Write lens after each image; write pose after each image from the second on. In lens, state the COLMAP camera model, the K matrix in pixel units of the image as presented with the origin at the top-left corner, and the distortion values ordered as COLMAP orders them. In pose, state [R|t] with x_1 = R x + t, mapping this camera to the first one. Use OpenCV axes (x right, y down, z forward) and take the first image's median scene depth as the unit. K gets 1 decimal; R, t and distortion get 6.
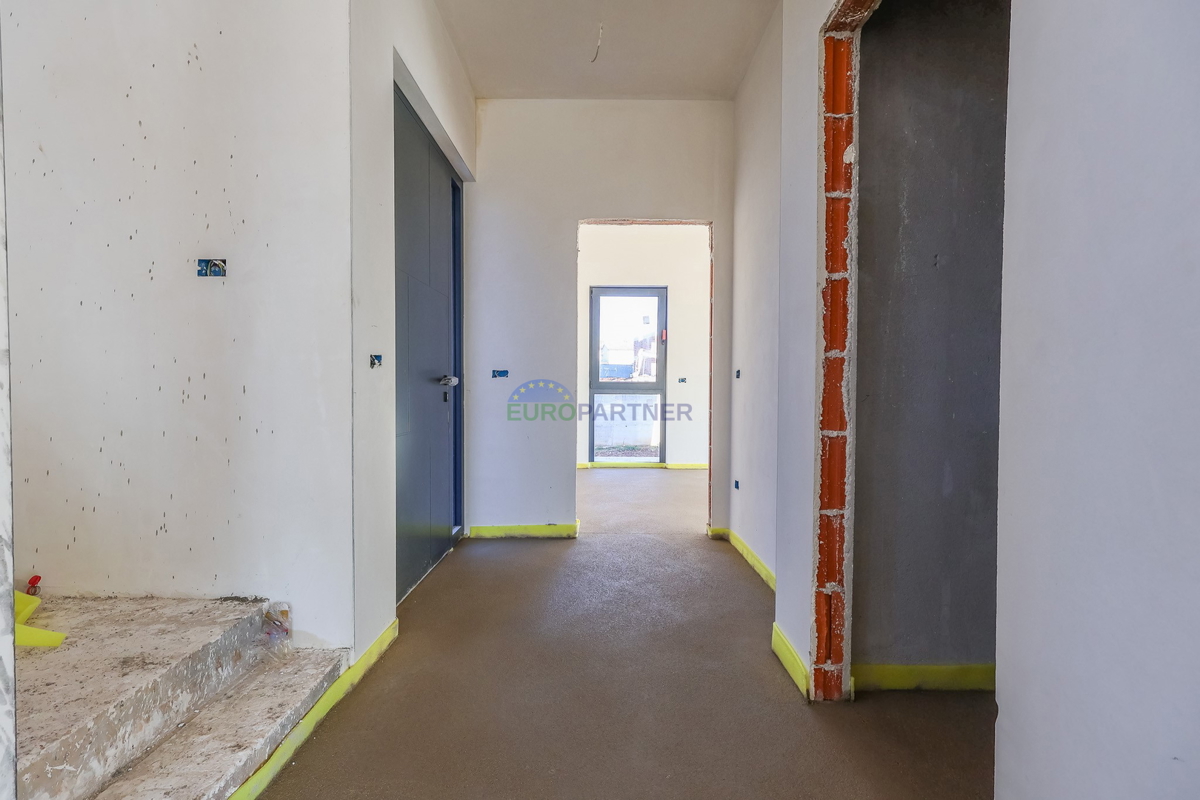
lens RADIAL K [[562.2, 0, 601.9], [0, 562.2, 396.1], [0, 0, 1]] dist [0.004896, 0.001436]
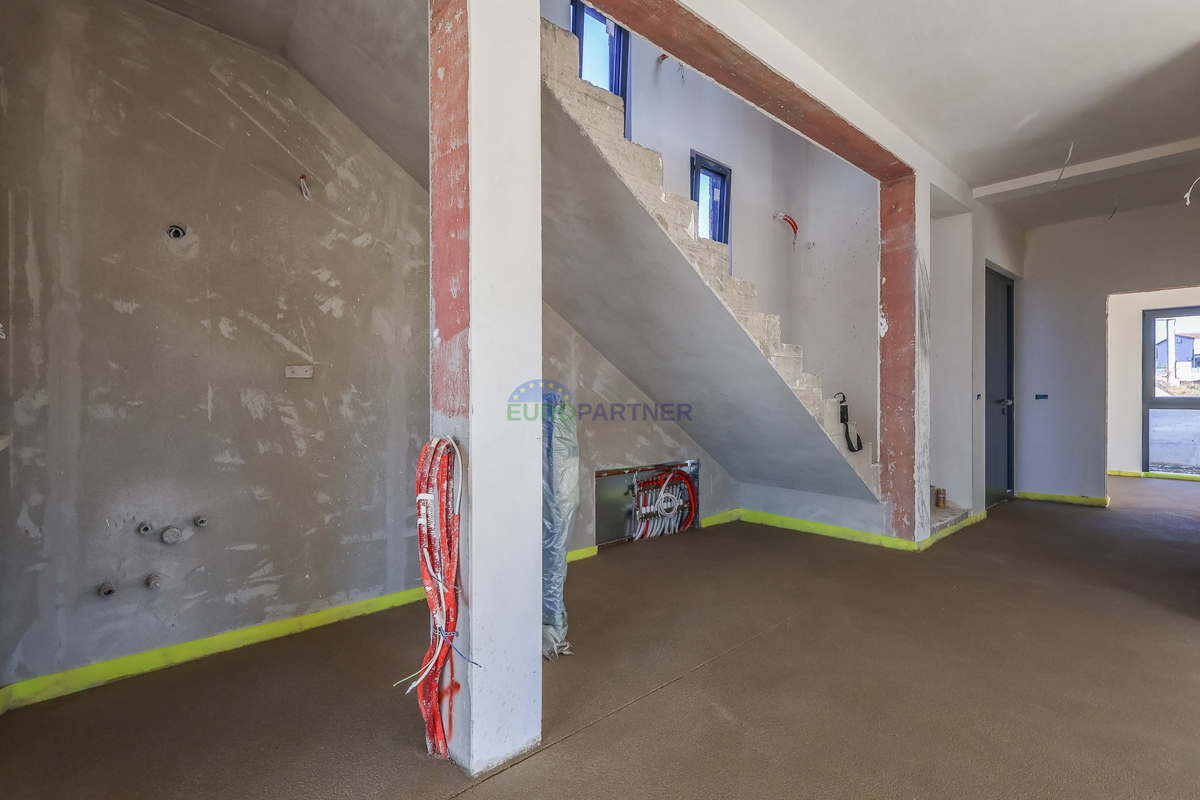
lens RADIAL K [[562.2, 0, 607.3], [0, 562.2, 394.2], [0, 0, 1]] dist [0.004896, 0.001436]
pose [[0.676286, -0.003895, -0.736629, 0.165068], [-0.010133, 0.999842, -0.014591, -0.012271], [0.736570, 0.017332, 0.676140, -0.992997]]
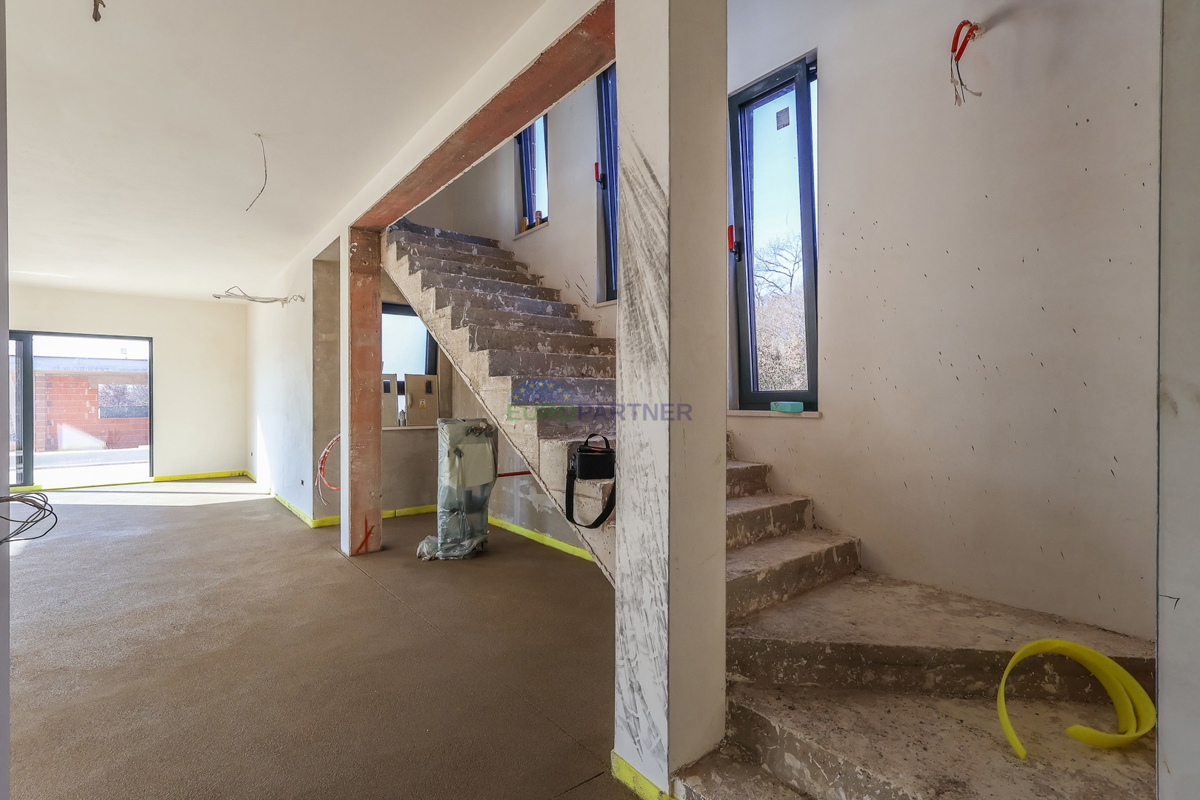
lens RADIAL K [[562.2, 0, 601.9], [0, 562.2, 403.6], [0, 0, 1]] dist [0.004896, 0.001436]
pose [[-0.781732, -0.000468, -0.623614, 0.109113], [-0.017252, 0.999633, 0.020875, -0.084558], [0.623376, 0.027077, -0.781454, 0.536595]]
